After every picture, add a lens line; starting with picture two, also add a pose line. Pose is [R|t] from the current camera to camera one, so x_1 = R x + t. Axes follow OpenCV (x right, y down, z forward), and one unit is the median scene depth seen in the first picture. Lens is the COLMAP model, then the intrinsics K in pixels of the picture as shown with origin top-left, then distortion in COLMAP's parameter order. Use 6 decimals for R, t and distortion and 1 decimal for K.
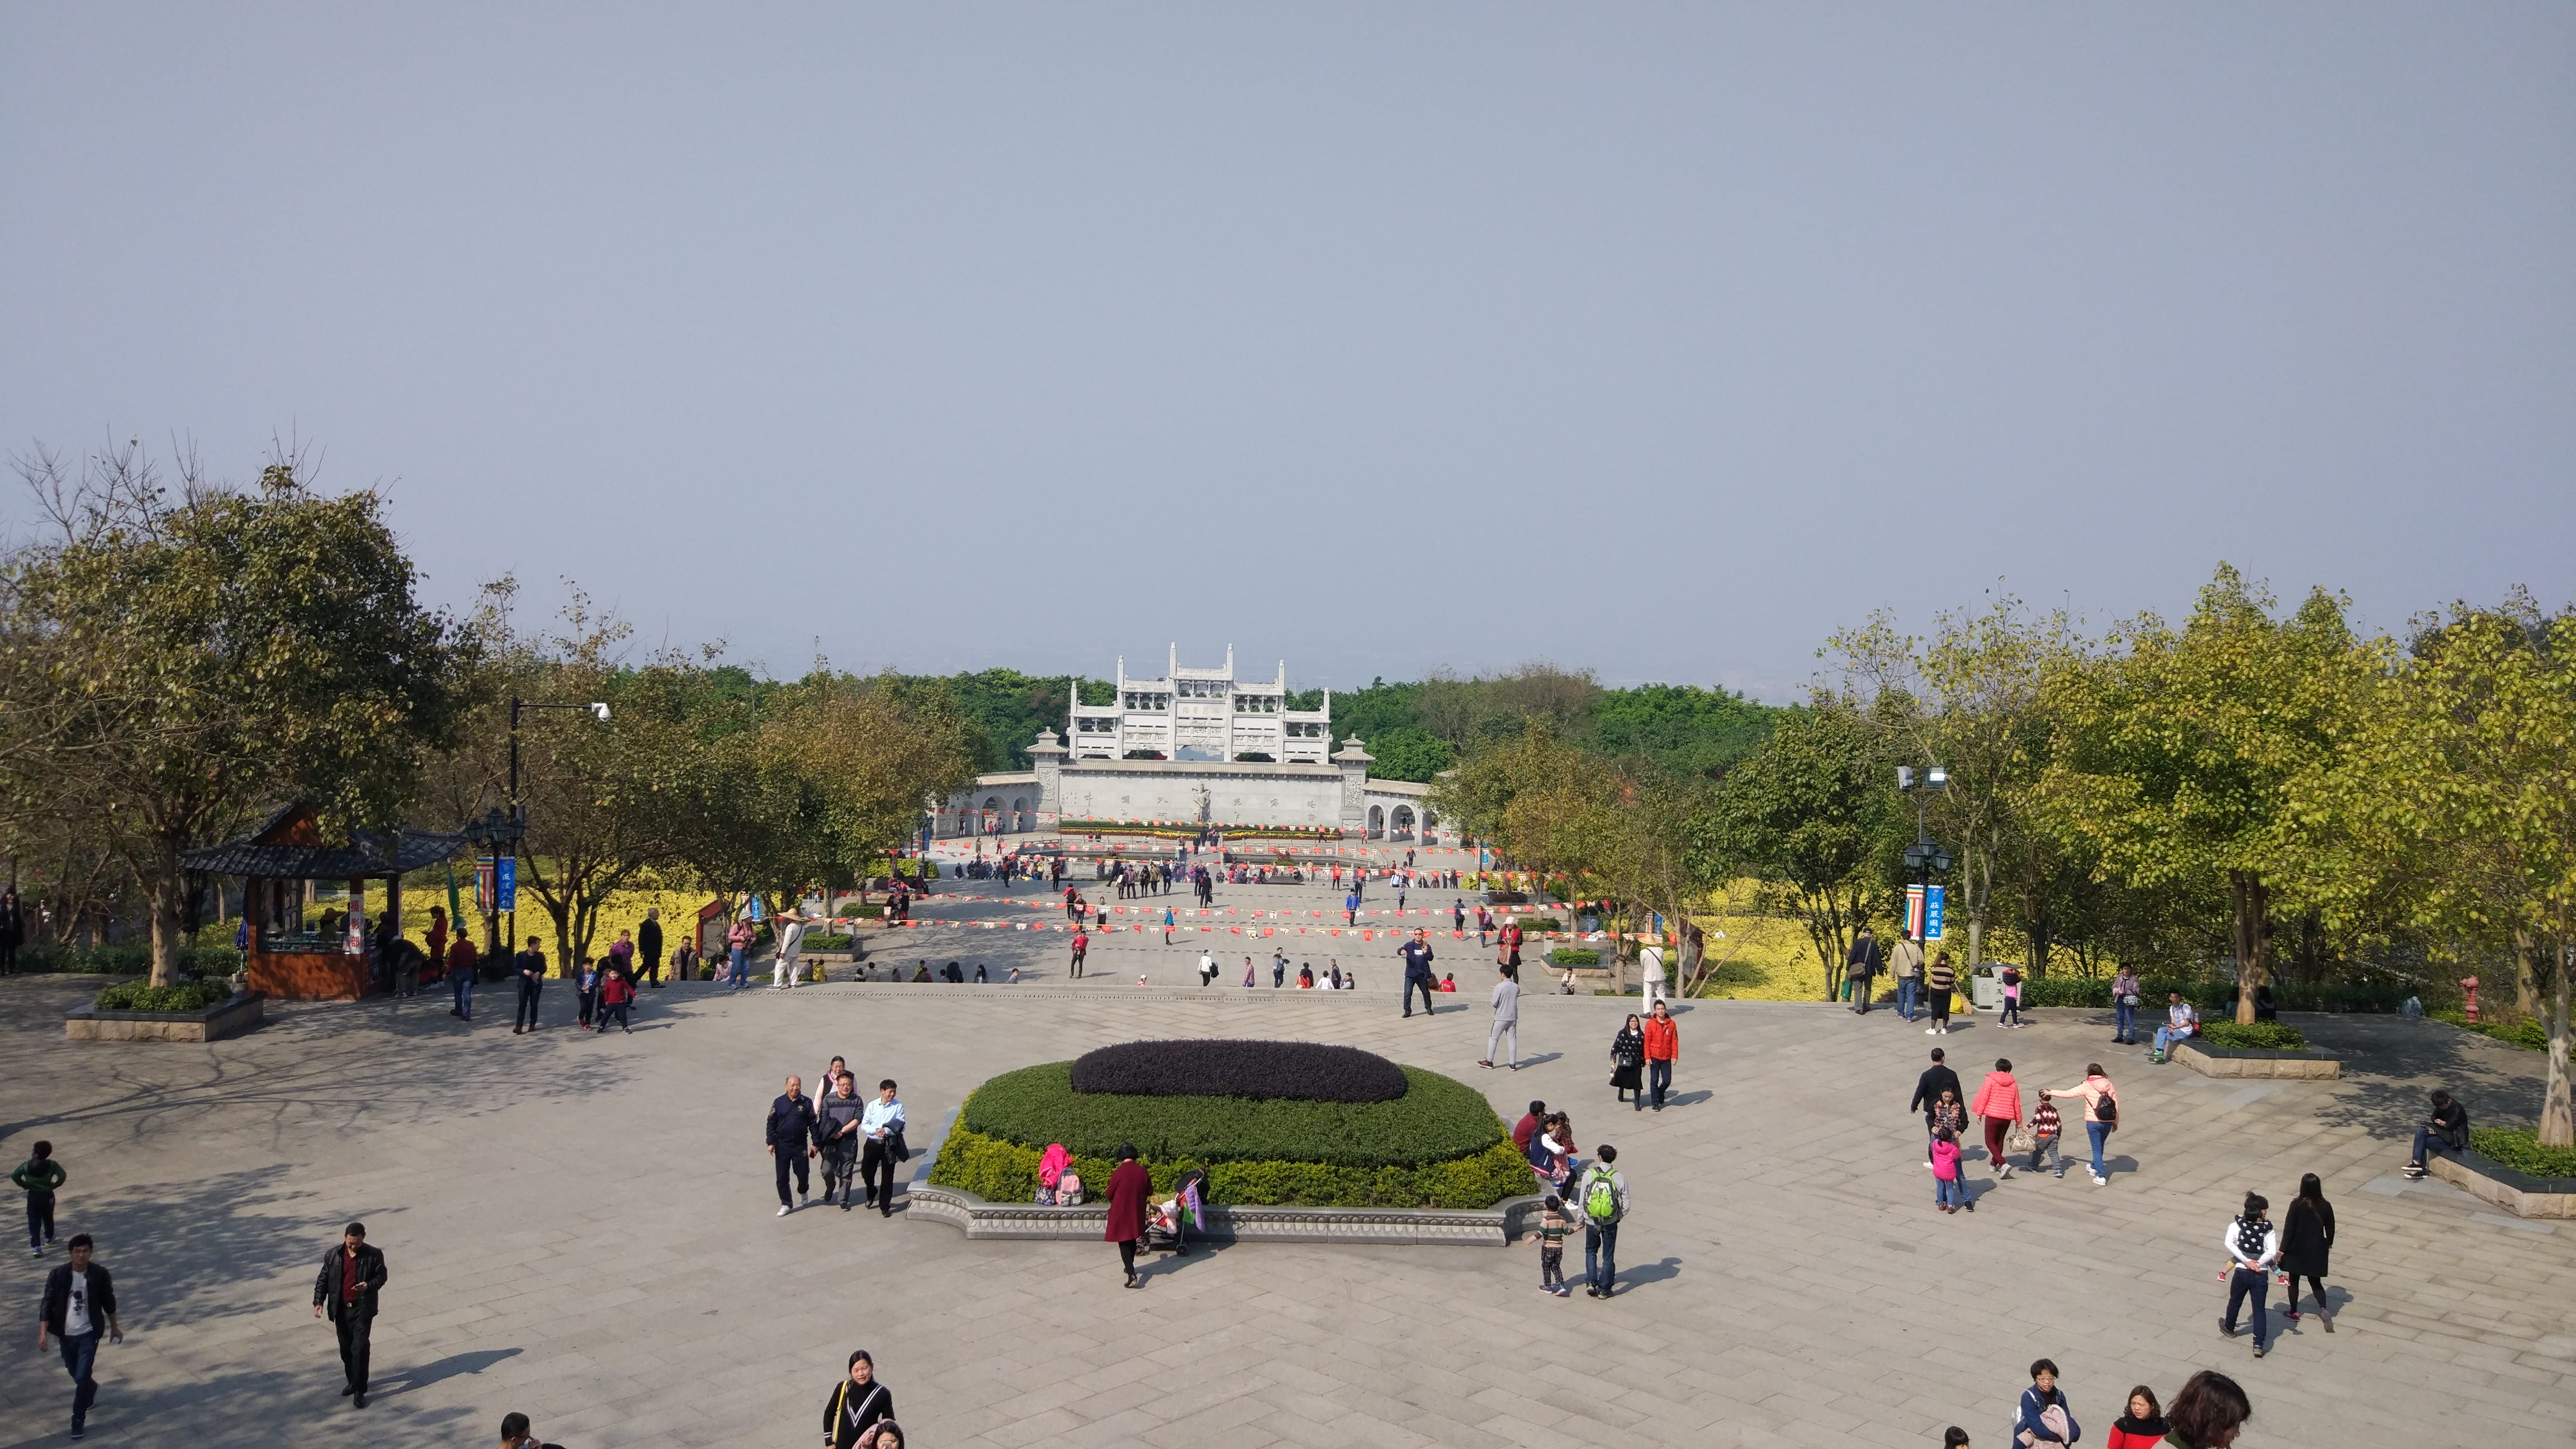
lens RADIAL K [[2086.8, 0, 1288.0], [0, 2086.8, 724.5], [0, 0, 1]] dist [0.025380, -0.006031]
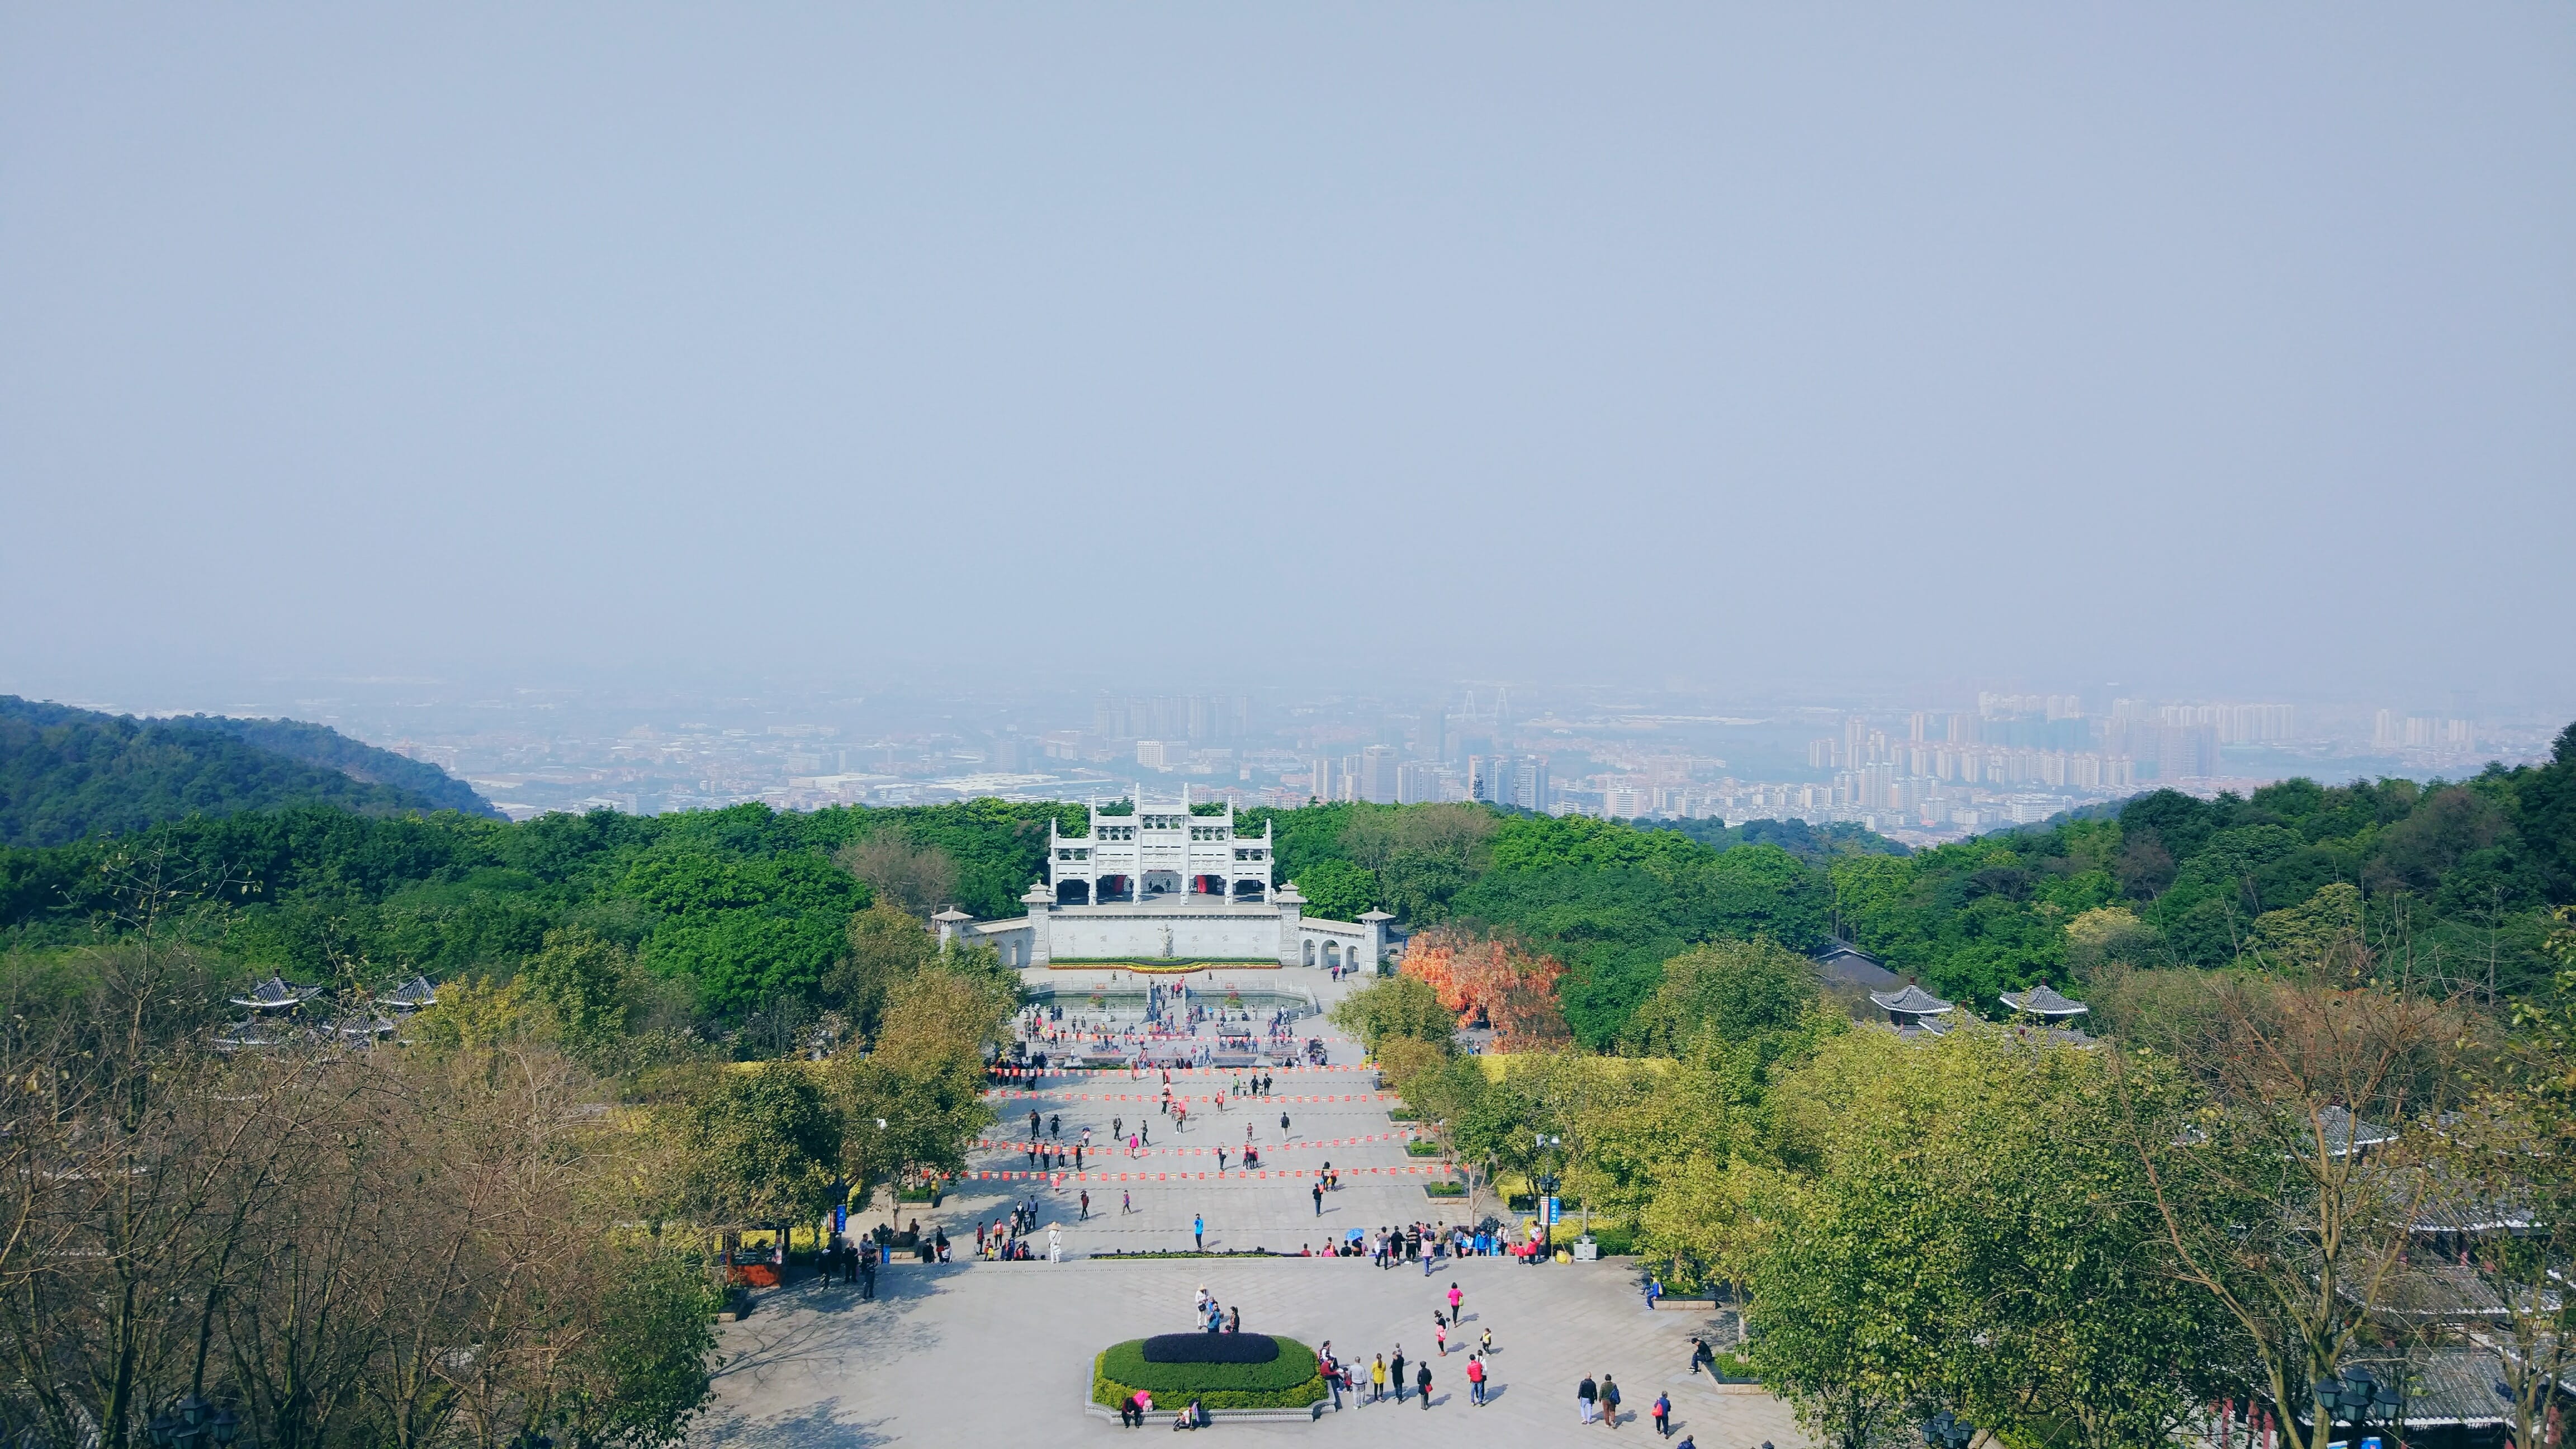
lens RADIAL K [[2086.8, 0, 1288.0], [0, 2086.8, 724.5], [0, 0, 1]] dist [0.025380, -0.006031]
pose [[0.999573, -0.017339, 0.023522, 0.002772], [0.017392, 0.999847, -0.002059, -0.068555], [-0.023483, 0.002467, 0.999721, -0.180016]]
